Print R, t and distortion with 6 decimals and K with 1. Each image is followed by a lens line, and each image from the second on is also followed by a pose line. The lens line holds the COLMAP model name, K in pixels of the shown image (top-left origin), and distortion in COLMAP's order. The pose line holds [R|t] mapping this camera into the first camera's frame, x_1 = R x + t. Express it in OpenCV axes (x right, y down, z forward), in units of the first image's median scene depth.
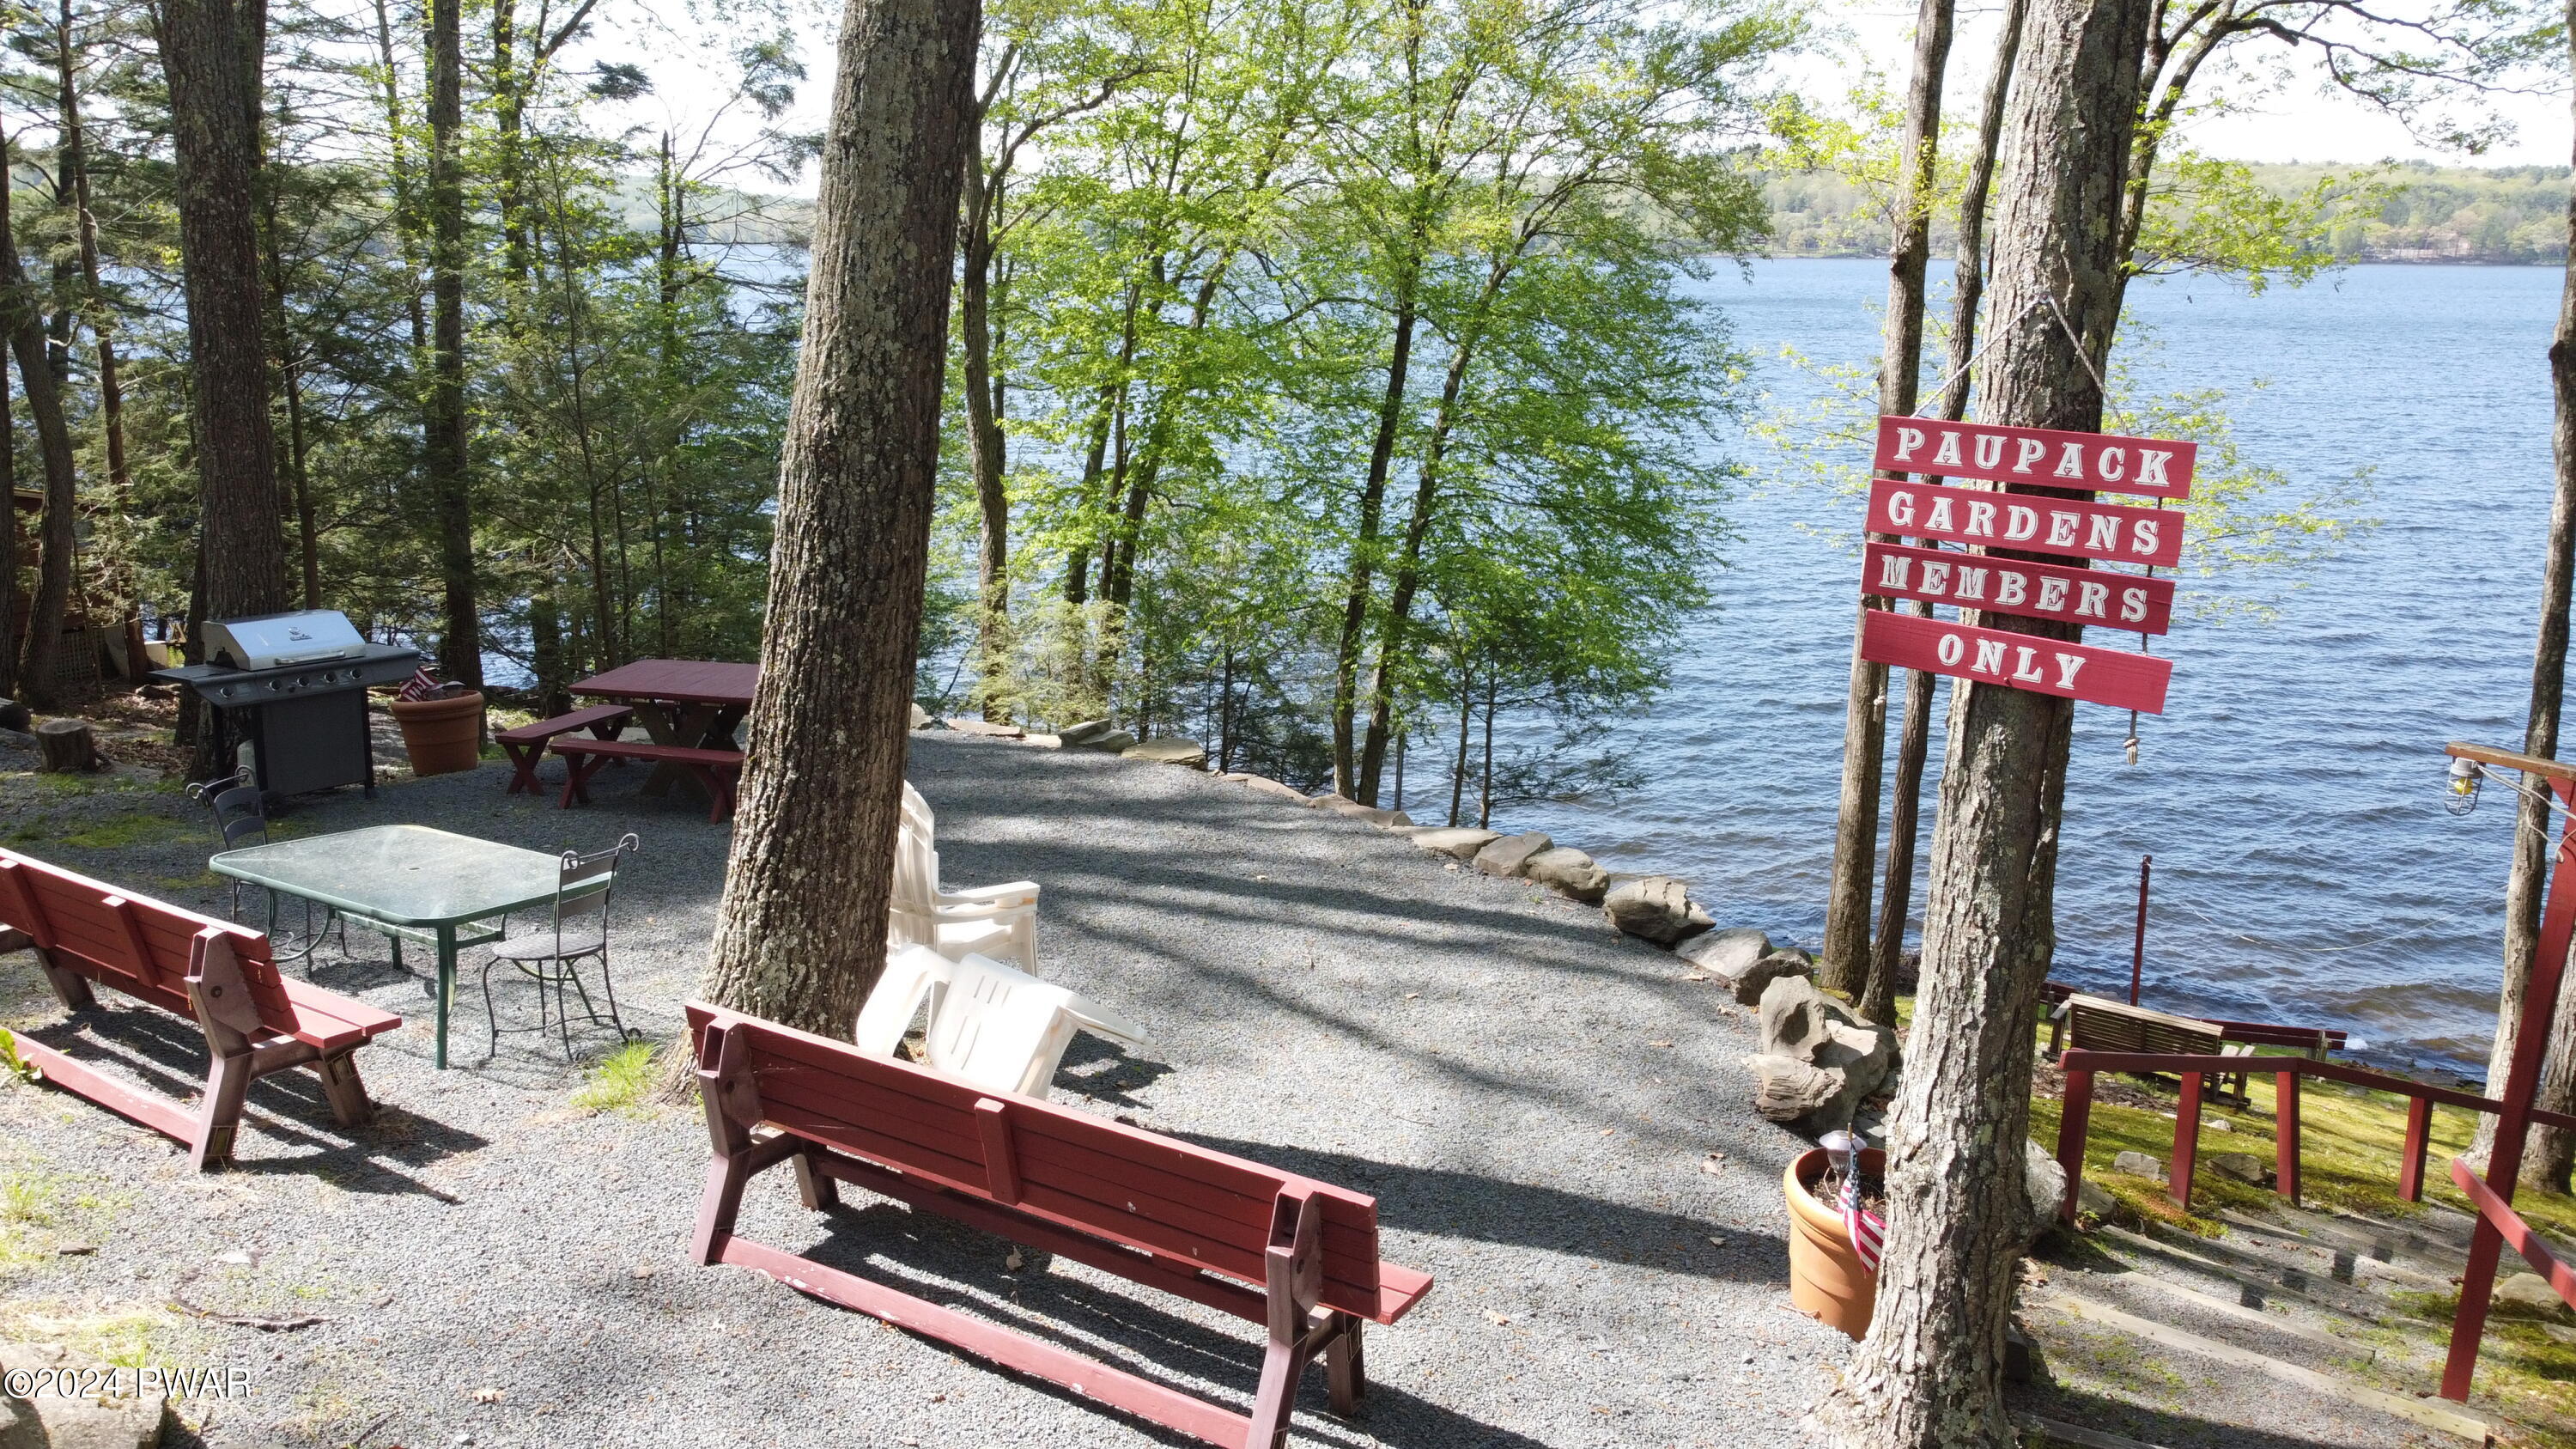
lens RADIAL K [[1931.2, 0, 1285.8], [0, 1931.2, 740.0], [0, 0, 1]] dist [0.002105, -0.010438]
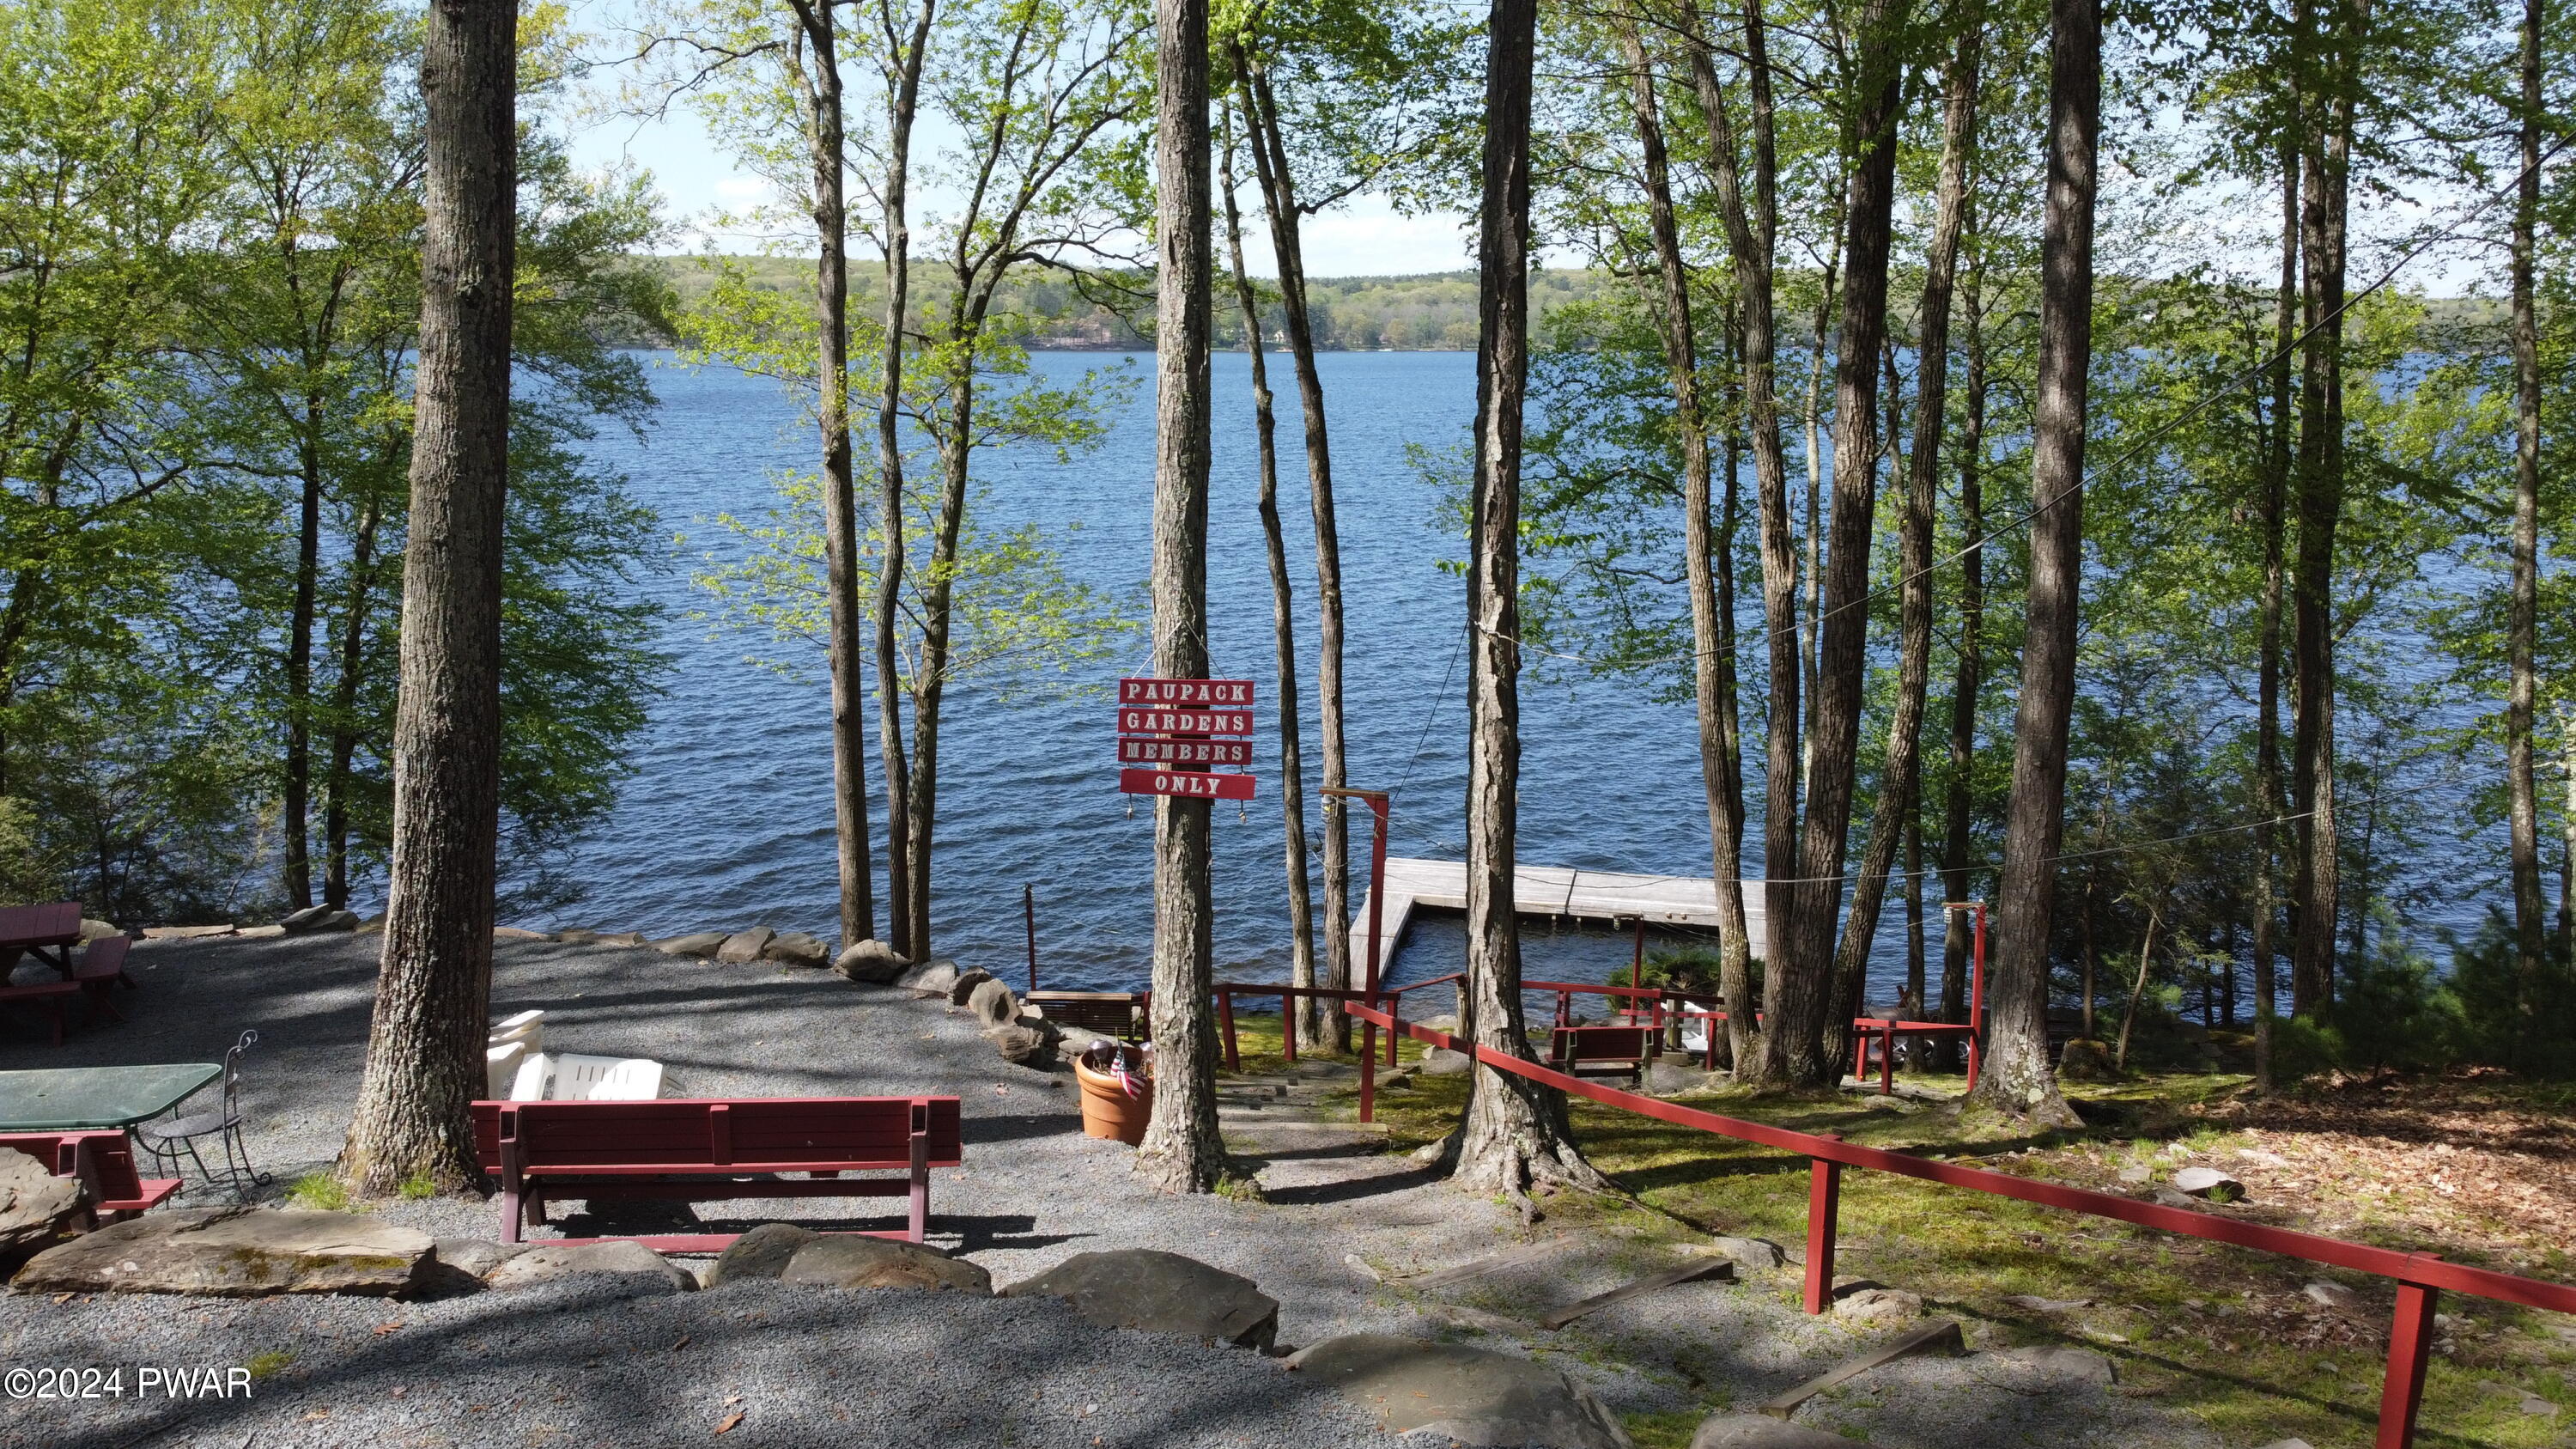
lens RADIAL K [[1931.2, 0, 1285.8], [0, 1931.2, 740.0], [0, 0, 1]] dist [0.002105, -0.010438]
pose [[0.809703, -0.119883, 0.574464, -0.728025], [0.143501, 0.989641, 0.004262, -0.079022], [-0.569024, 0.078985, 0.818518, -0.789360]]
